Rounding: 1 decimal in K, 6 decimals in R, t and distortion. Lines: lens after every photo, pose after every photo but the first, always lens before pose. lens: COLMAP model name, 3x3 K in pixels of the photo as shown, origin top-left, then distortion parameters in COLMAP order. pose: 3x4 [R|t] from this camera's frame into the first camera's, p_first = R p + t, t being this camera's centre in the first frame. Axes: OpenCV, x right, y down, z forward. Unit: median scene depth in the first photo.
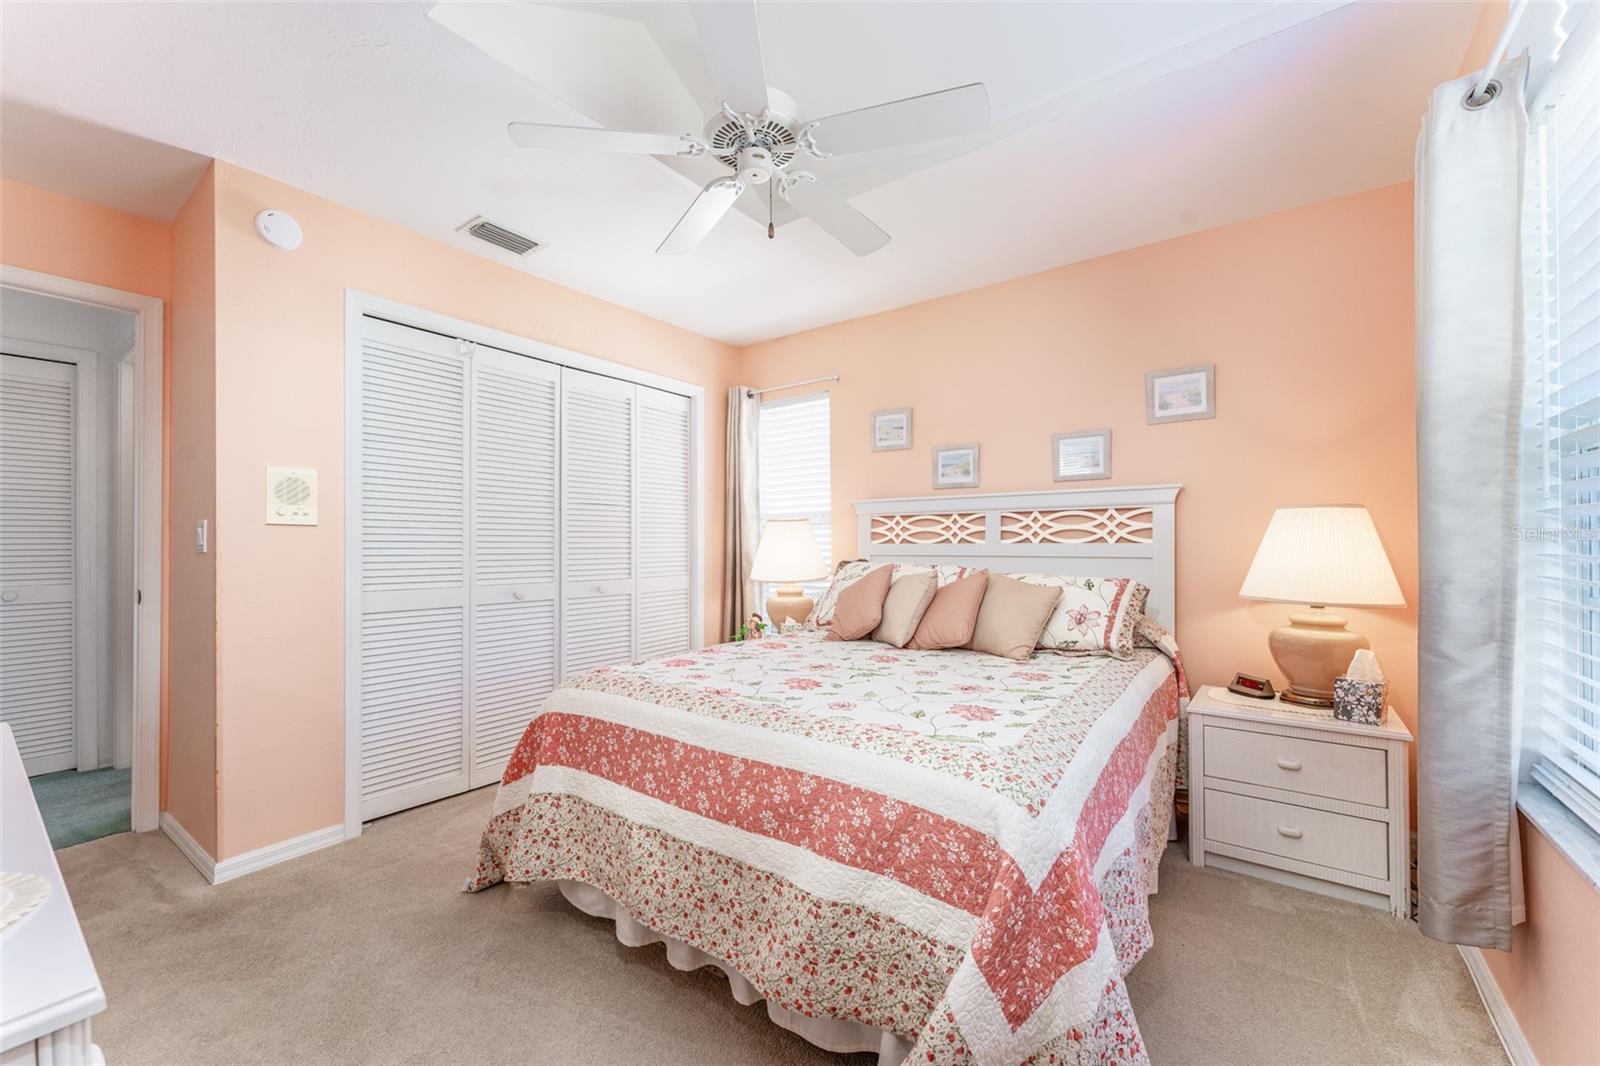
lens RADIAL K [[638.4, 0, 804.5], [0, 638.4, 540.6], [0, 0, 1]] dist [-0.001575, 0.000213]
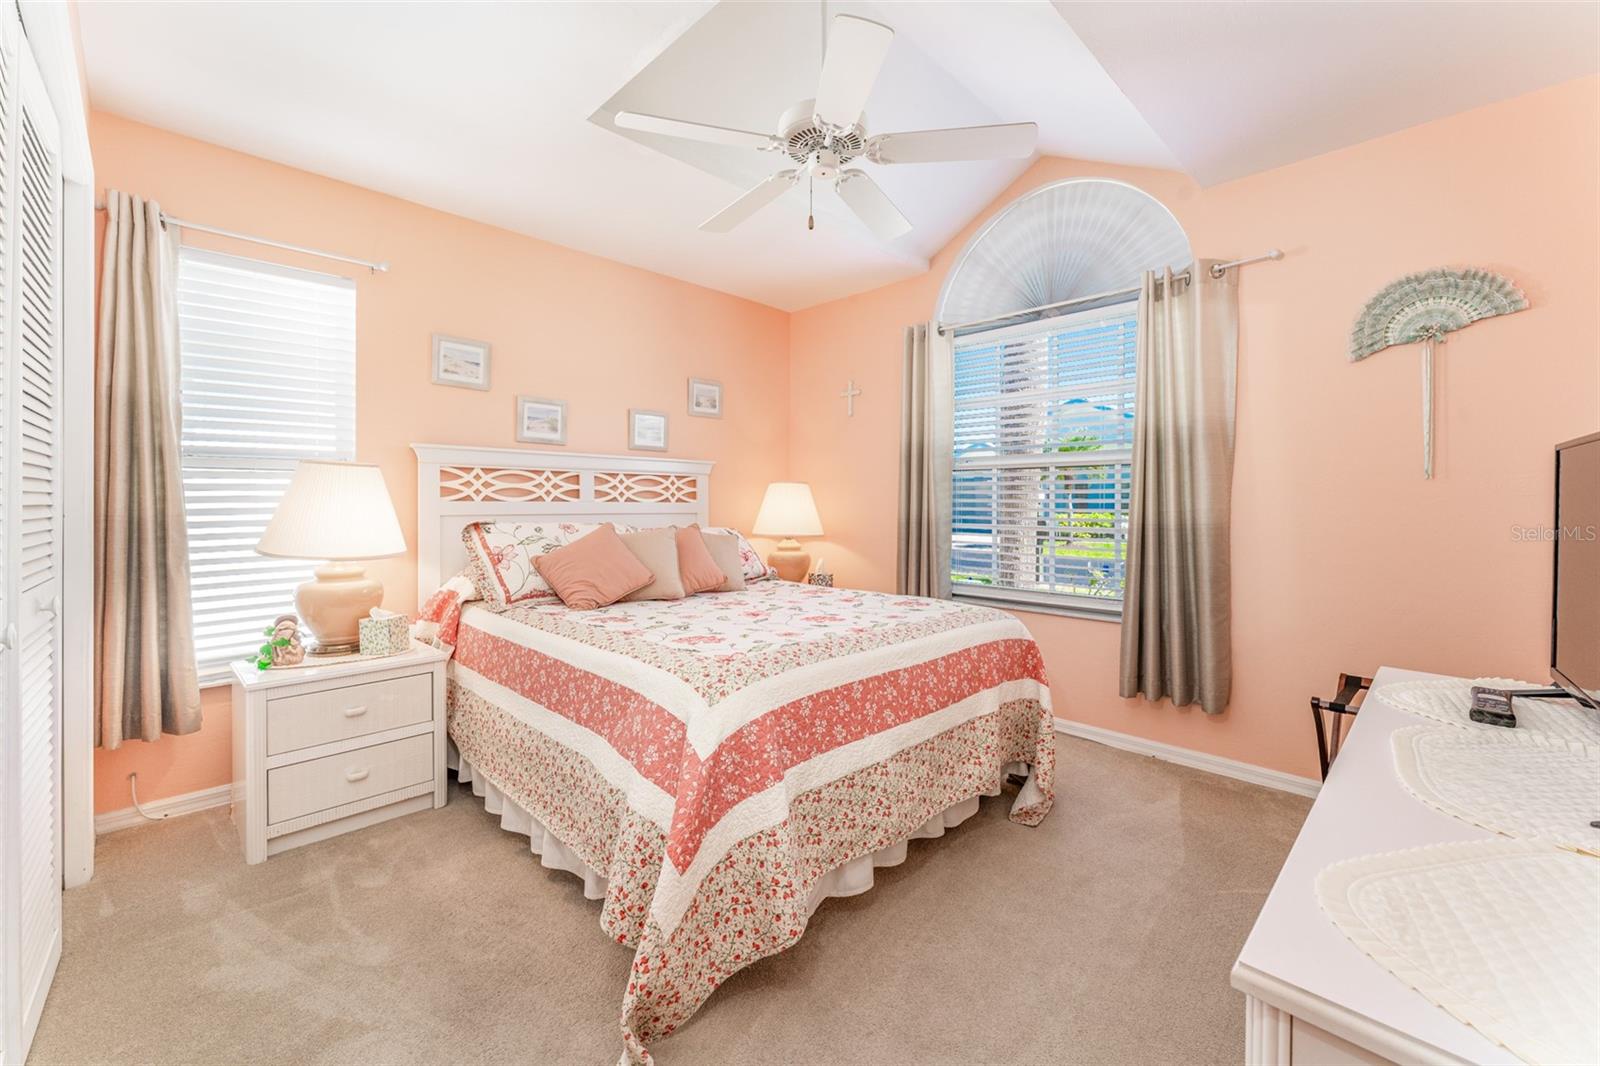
lens RADIAL K [[611.6, 0, 792.2], [0, 611.6, 527.3], [0, 0, 1]] dist [0.065113, -0.000034]
pose [[0.185247, -0.037151, 0.981990, -0.752284], [-0.008537, 0.999187, 0.039412, 0.004080], [-0.982655, -0.015685, 0.184779, 0.553884]]
